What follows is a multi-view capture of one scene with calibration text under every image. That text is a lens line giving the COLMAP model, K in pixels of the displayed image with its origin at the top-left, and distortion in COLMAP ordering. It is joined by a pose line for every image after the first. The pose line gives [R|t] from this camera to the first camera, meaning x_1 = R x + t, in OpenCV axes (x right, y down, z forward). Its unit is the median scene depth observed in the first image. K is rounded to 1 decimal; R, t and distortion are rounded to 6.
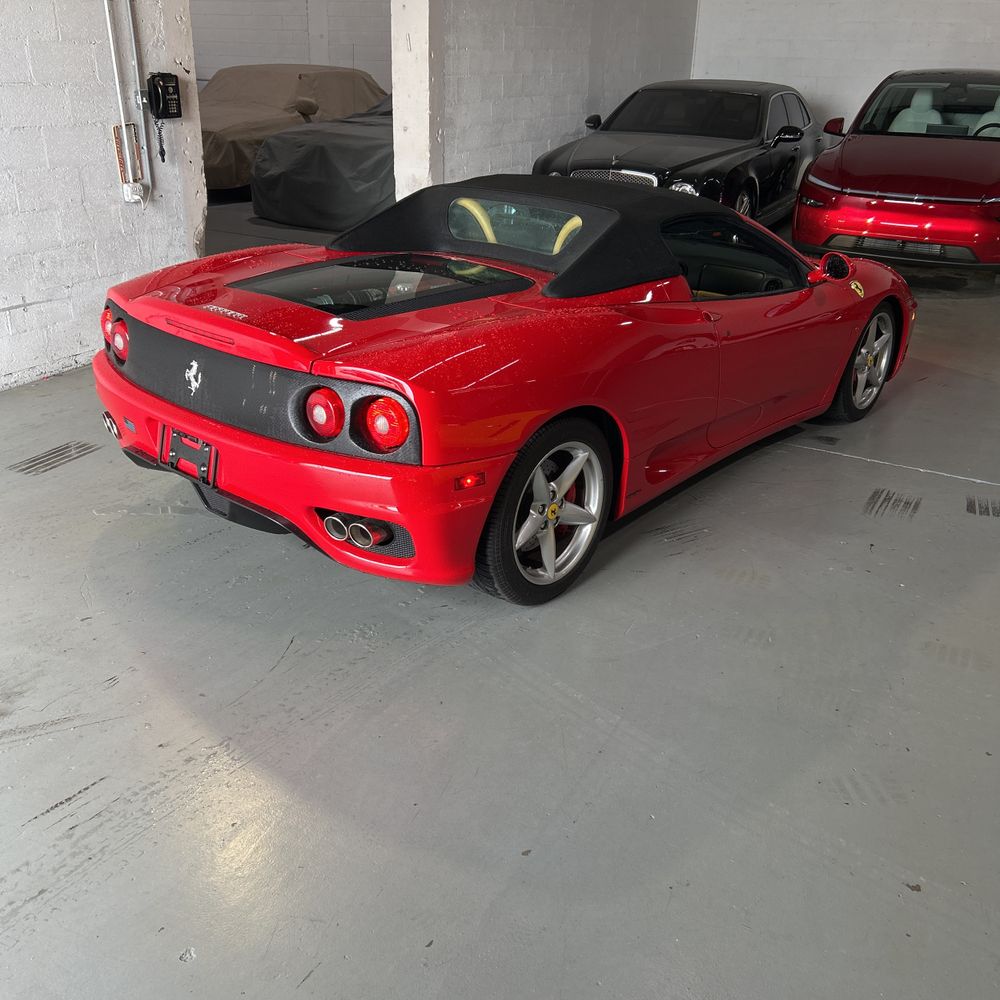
lens RADIAL K [[1000.0, 0, 476.8], [0, 1000.0, 505.6], [0, 0, 1]] dist [0.022940, -0.028476]
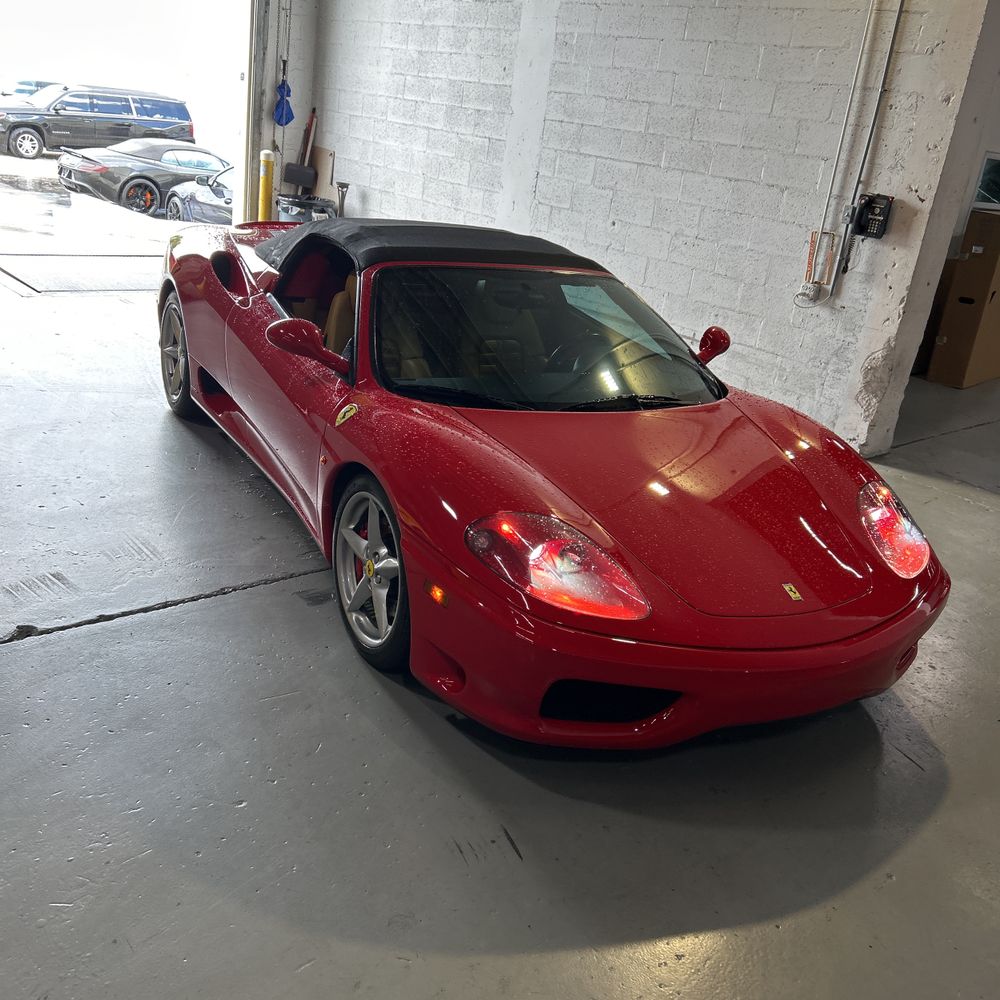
lens RADIAL K [[1012.9, 0, 486.5], [0, 1012.9, 490.9], [0, 0, 1]] dist [0.026317, -0.024060]
pose [[-0.326139, 0.272344, -0.905242, 0.955486], [-0.512279, 0.753886, 0.411371, -0.492453], [0.794484, 0.597900, -0.106355, 1.128854]]
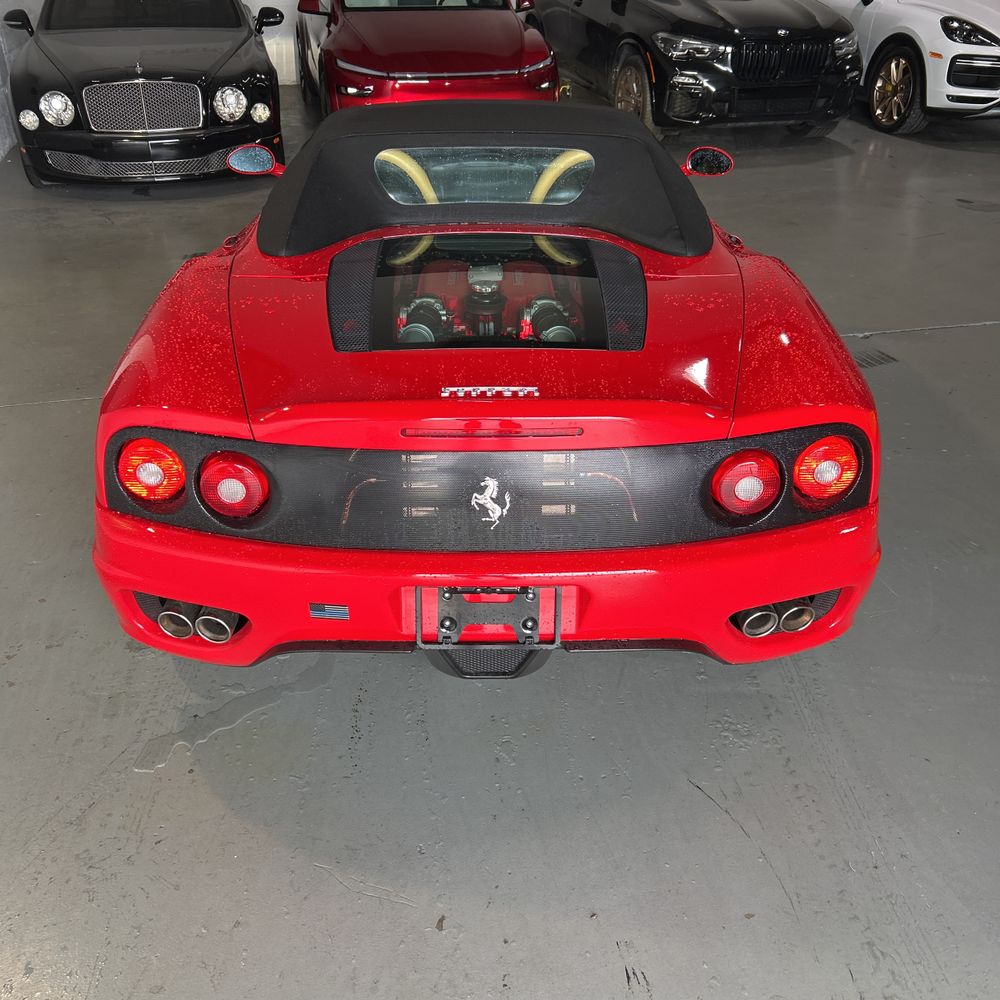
lens RADIAL K [[1002.2, 0, 500.0], [0, 1002.2, 500.0], [0, 0, 1]] dist [0.028653, -0.024813]
pose [[0.721704, -0.361988, 0.590007, -0.412784], [0.297548, 0.931830, 0.207744, -0.163826], [-0.624987, 0.025626, 0.780214, 0.310822]]
